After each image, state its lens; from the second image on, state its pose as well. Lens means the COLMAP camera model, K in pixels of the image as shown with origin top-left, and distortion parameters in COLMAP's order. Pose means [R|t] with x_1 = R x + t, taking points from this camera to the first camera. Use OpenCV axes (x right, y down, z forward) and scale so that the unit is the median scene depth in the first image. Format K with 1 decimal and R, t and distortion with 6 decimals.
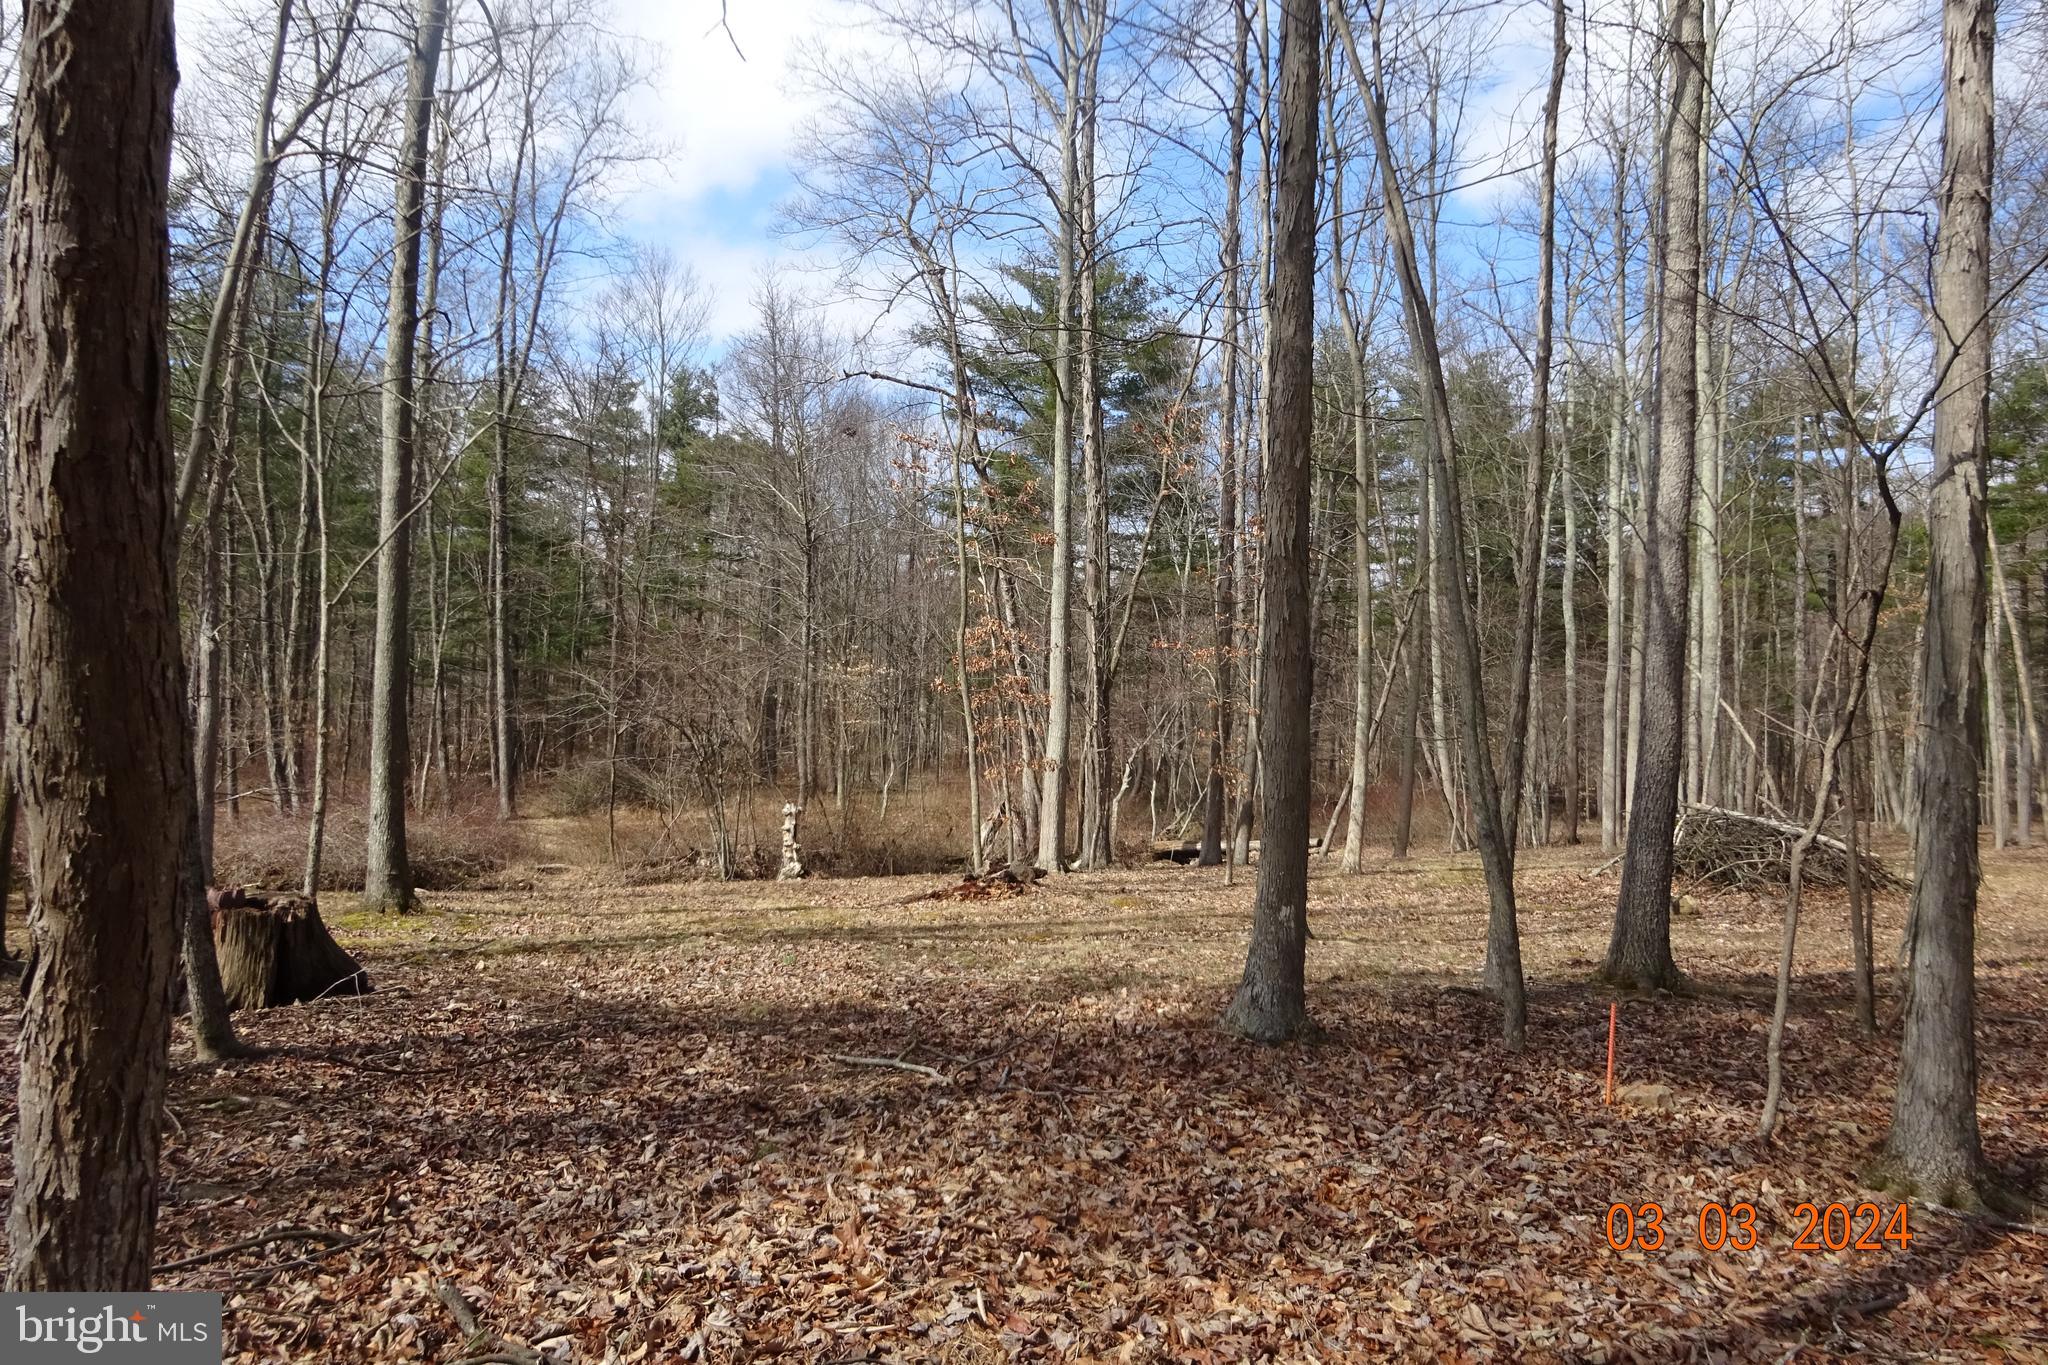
lens RADIAL K [[1506.8, 0, 1023.3], [0, 1506.8, 682.1], [0, 0, 1]] dist [0.004669, -0.009687]
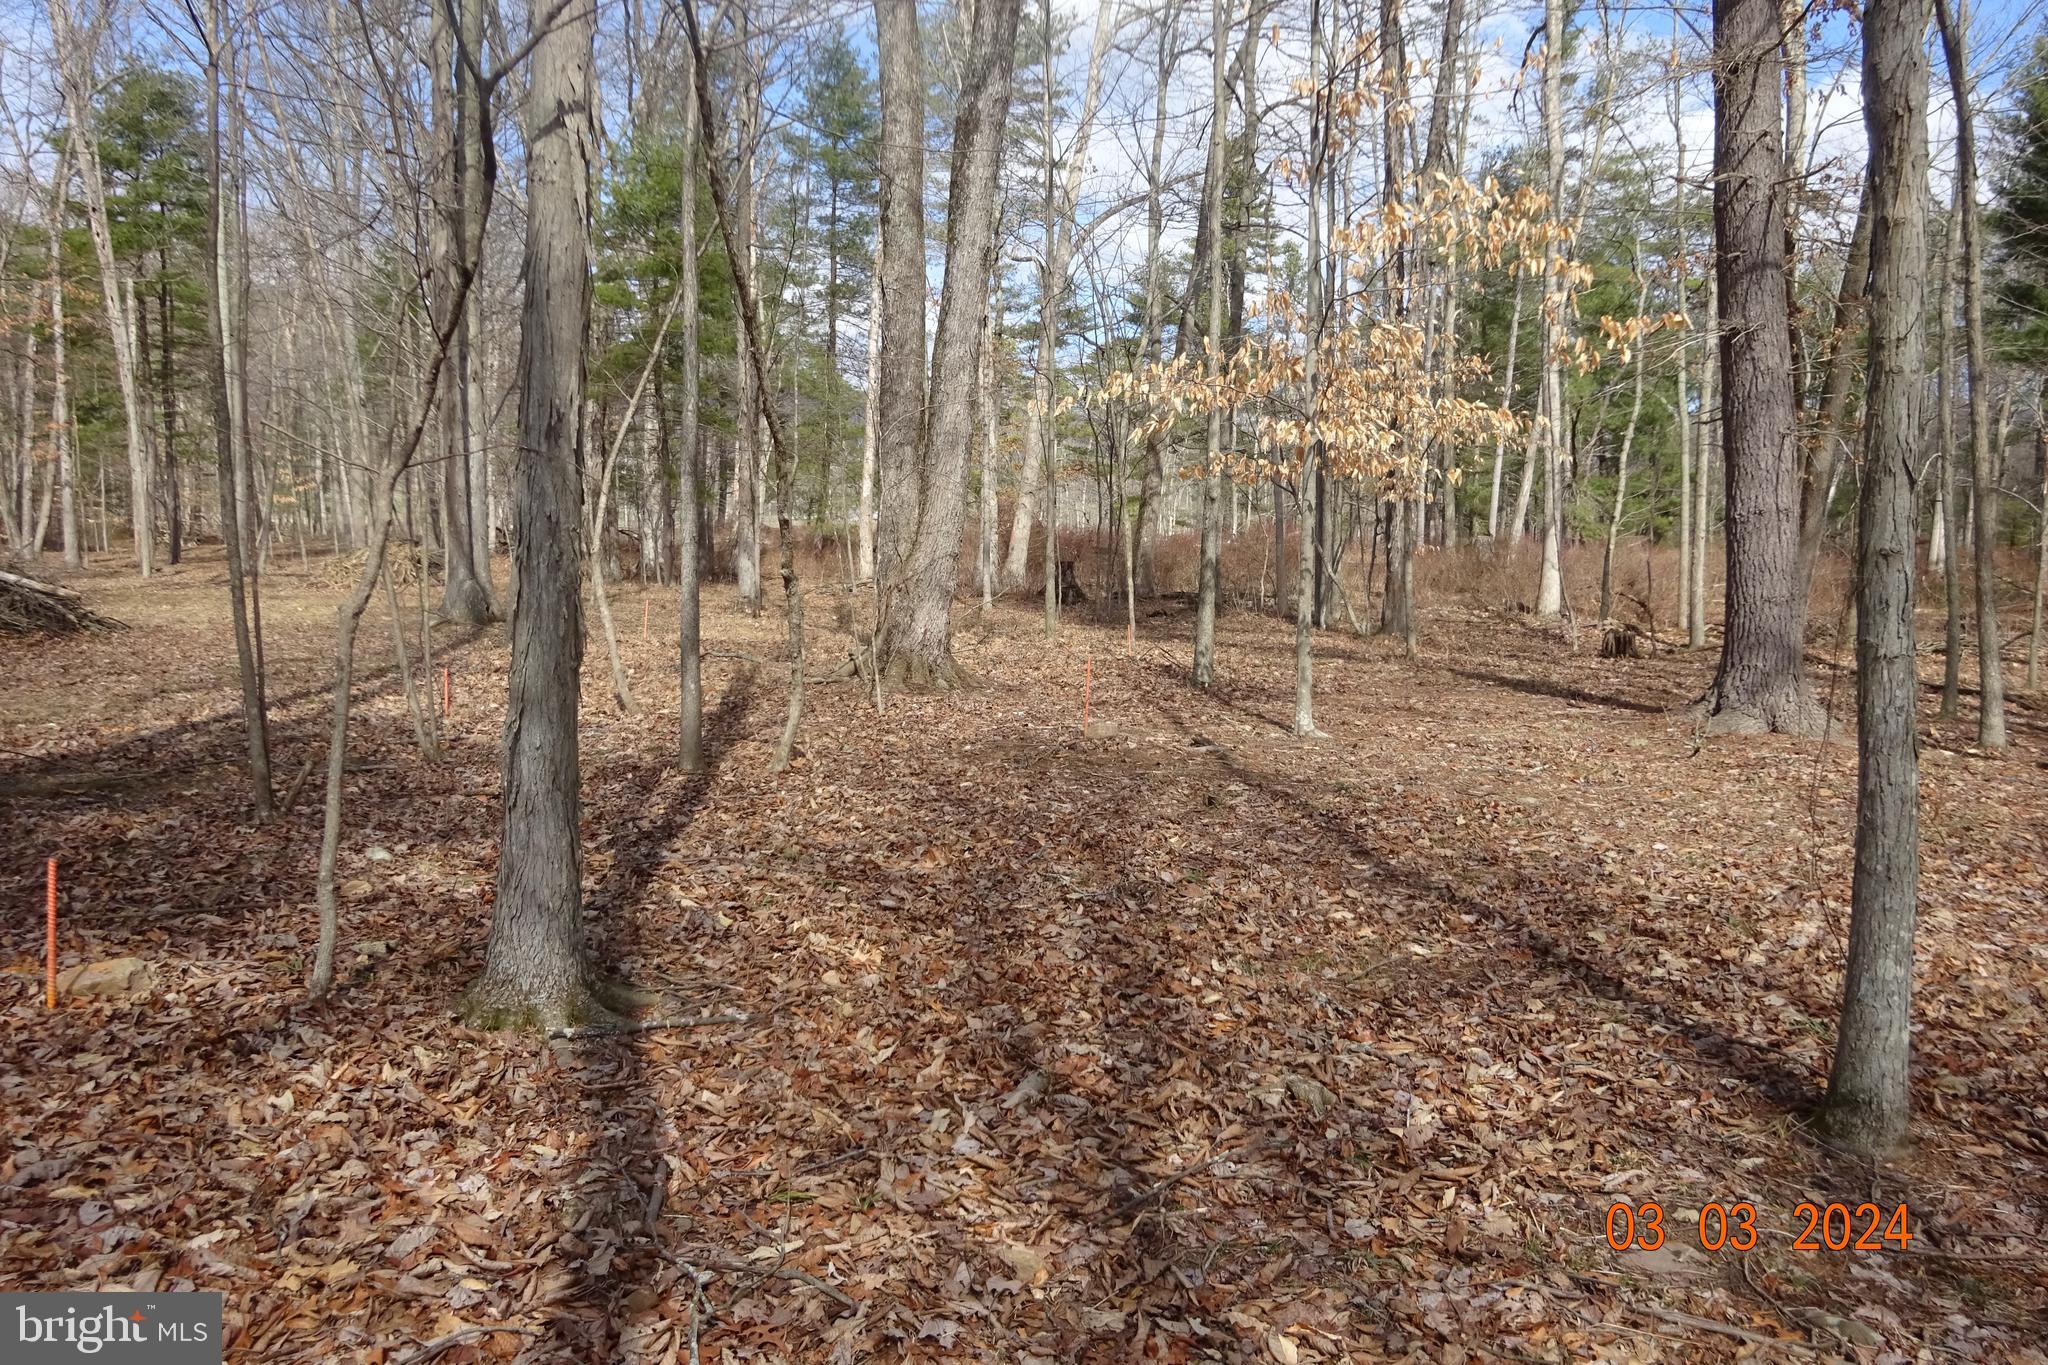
lens RADIAL K [[1506.8, 0, 1020.7], [0, 1506.8, 681.6], [0, 0, 1]] dist [0.004669, -0.009687]
pose [[0.419000, -0.109693, 0.901336, -0.021527], [-0.057591, 0.987466, 0.146947, 0.018511], [-0.906158, -0.113479, 0.407432, 0.431635]]
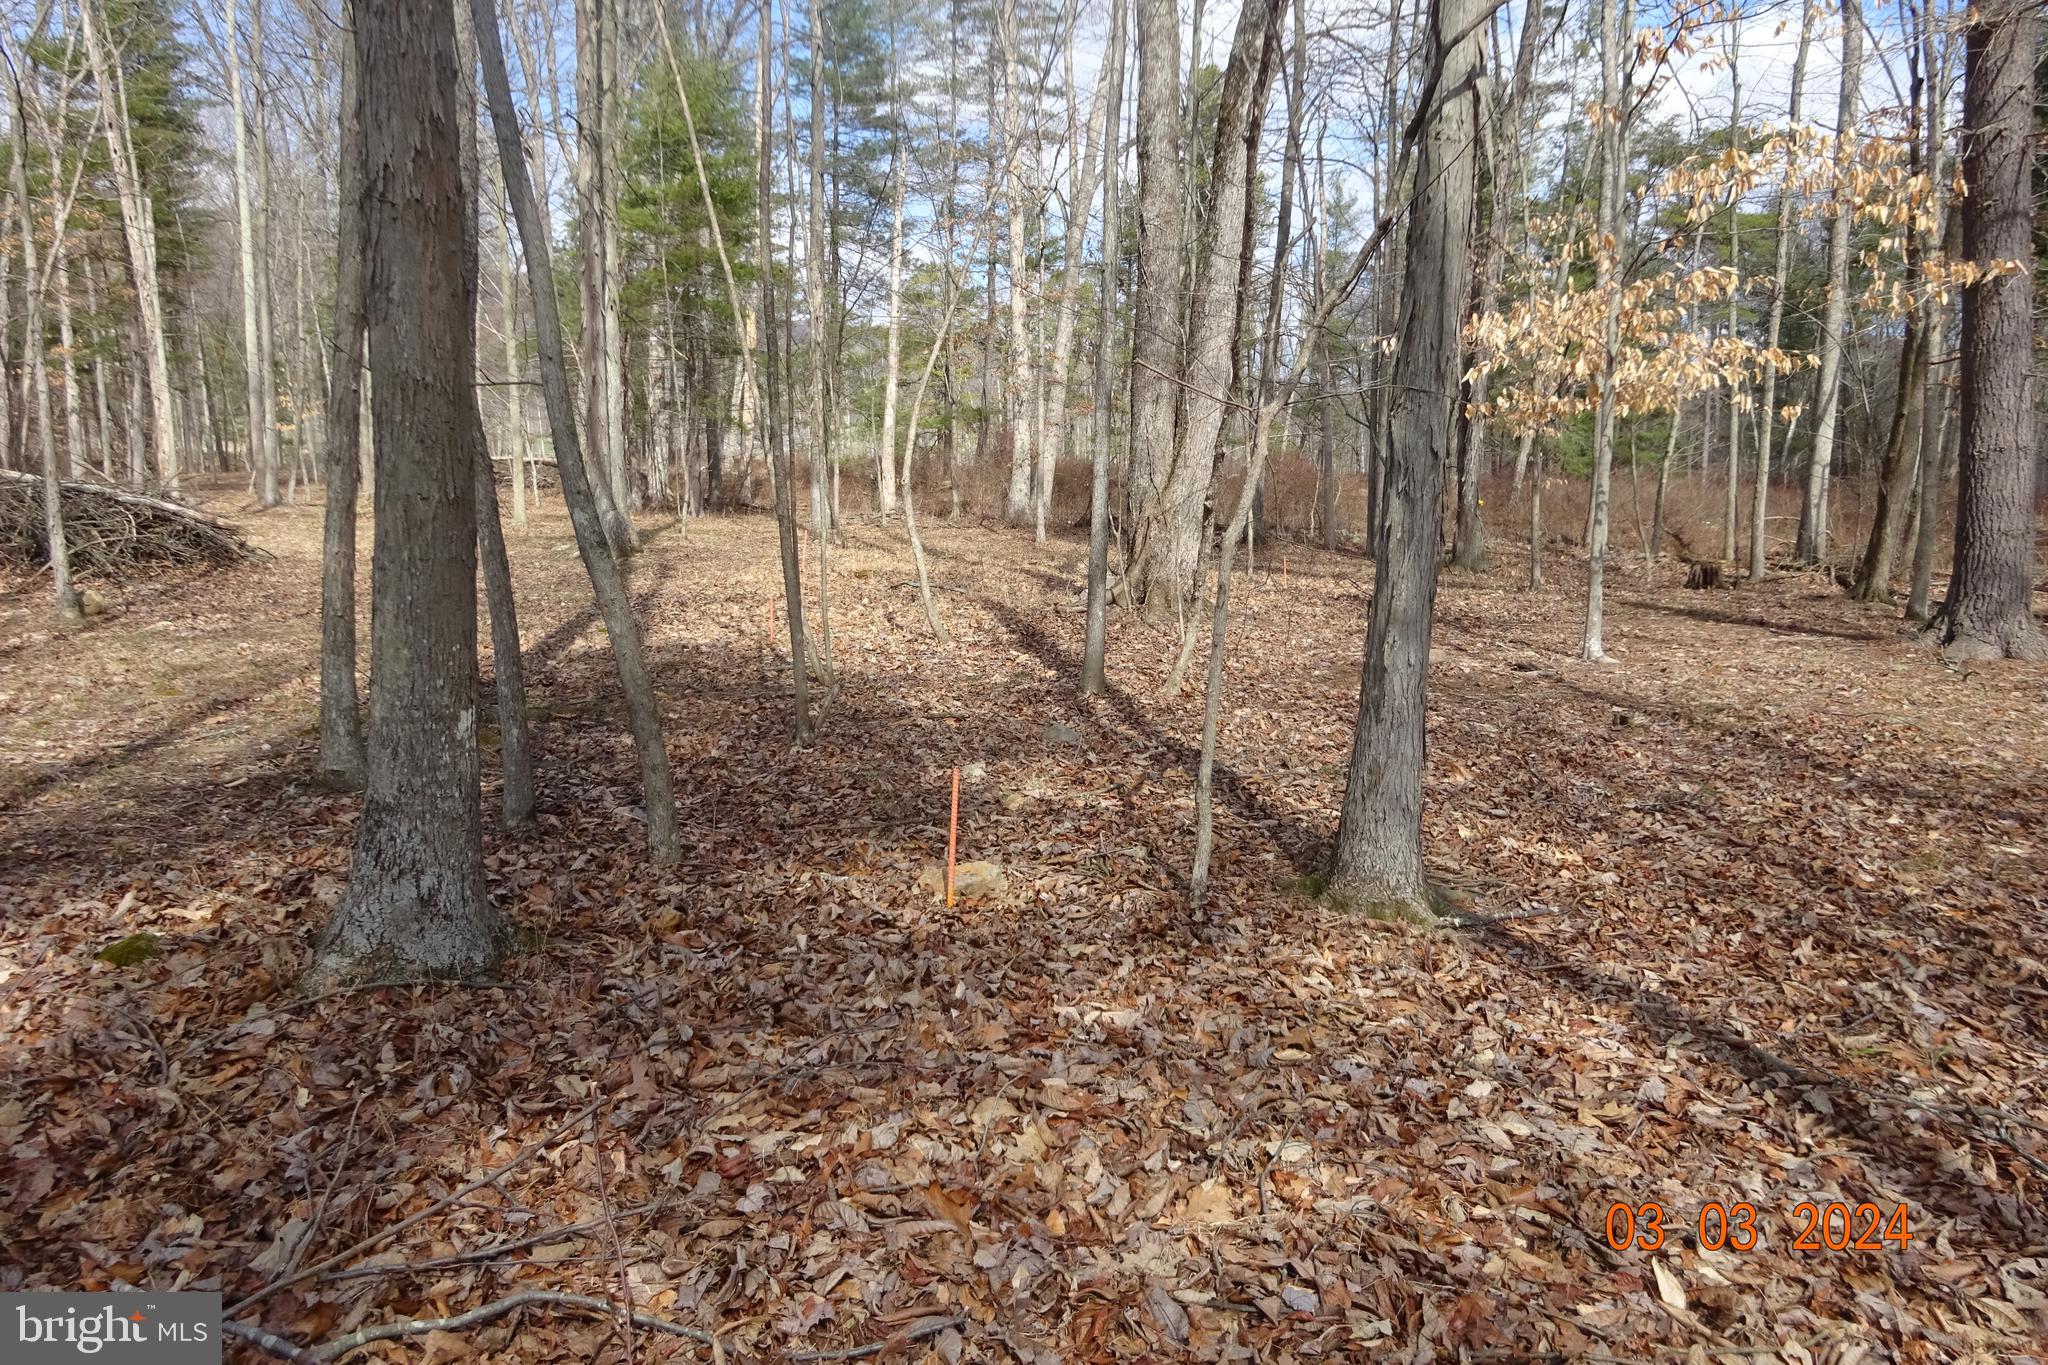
lens RADIAL K [[1506.8, 0, 1033.7], [0, 1506.8, 679.0], [0, 0, 1]] dist [0.004669, -0.009687]
pose [[0.378655, -0.149171, 0.913438, -0.301968], [-0.063369, 0.980432, 0.186380, 0.046375], [-0.923366, -0.128457, 0.361793, 0.889418]]
